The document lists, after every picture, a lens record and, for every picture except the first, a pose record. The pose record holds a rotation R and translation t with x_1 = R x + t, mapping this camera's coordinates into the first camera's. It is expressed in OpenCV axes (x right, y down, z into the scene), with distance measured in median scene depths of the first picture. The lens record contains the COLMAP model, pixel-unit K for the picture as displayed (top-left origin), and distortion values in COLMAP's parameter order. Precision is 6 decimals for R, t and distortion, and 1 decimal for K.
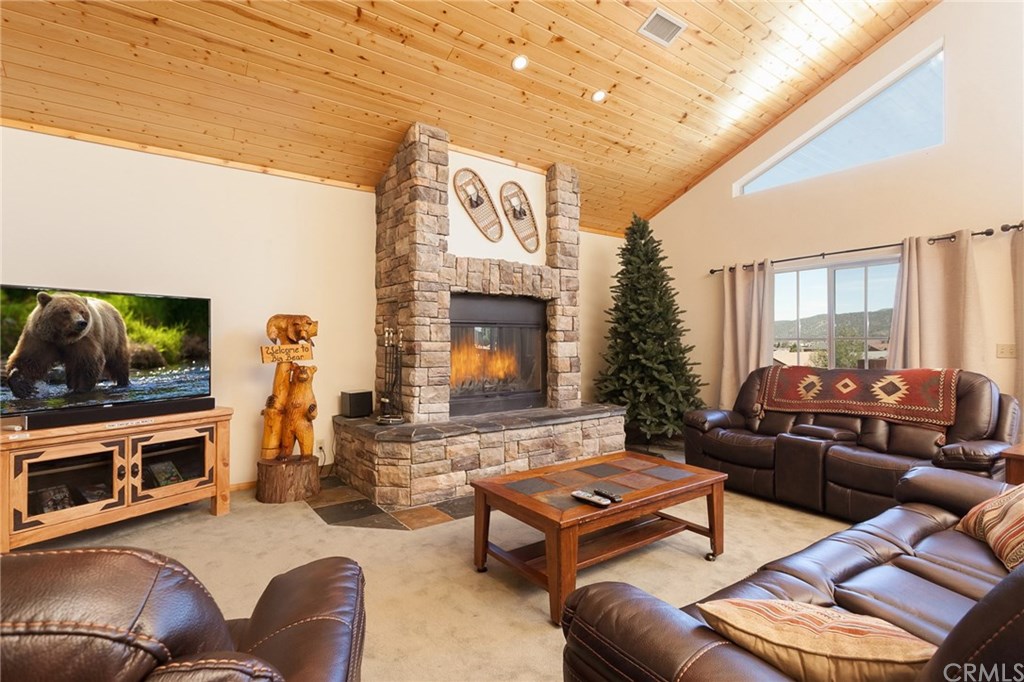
lens RADIAL K [[491.2, 0, 546.1], [0, 491.2, 338.7], [0, 0, 1]] dist [-0.001998, -0.000004]
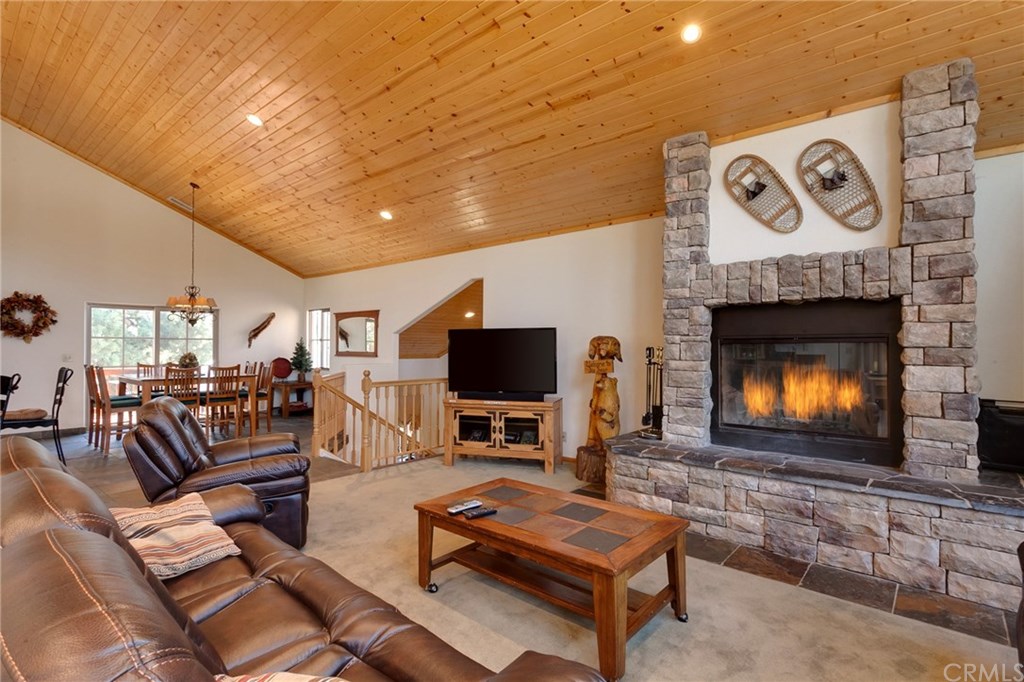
lens RADIAL K [[526.7, 0, 512.0], [0, 526.7, 341.0], [0, 0, 1]] dist [0.003729, 0.000626]
pose [[0.189660, -0.006827, -0.981826, 0.736025], [0.003549, 0.999974, -0.006267, -0.027707], [0.981843, -0.002296, 0.189680, 0.494406]]
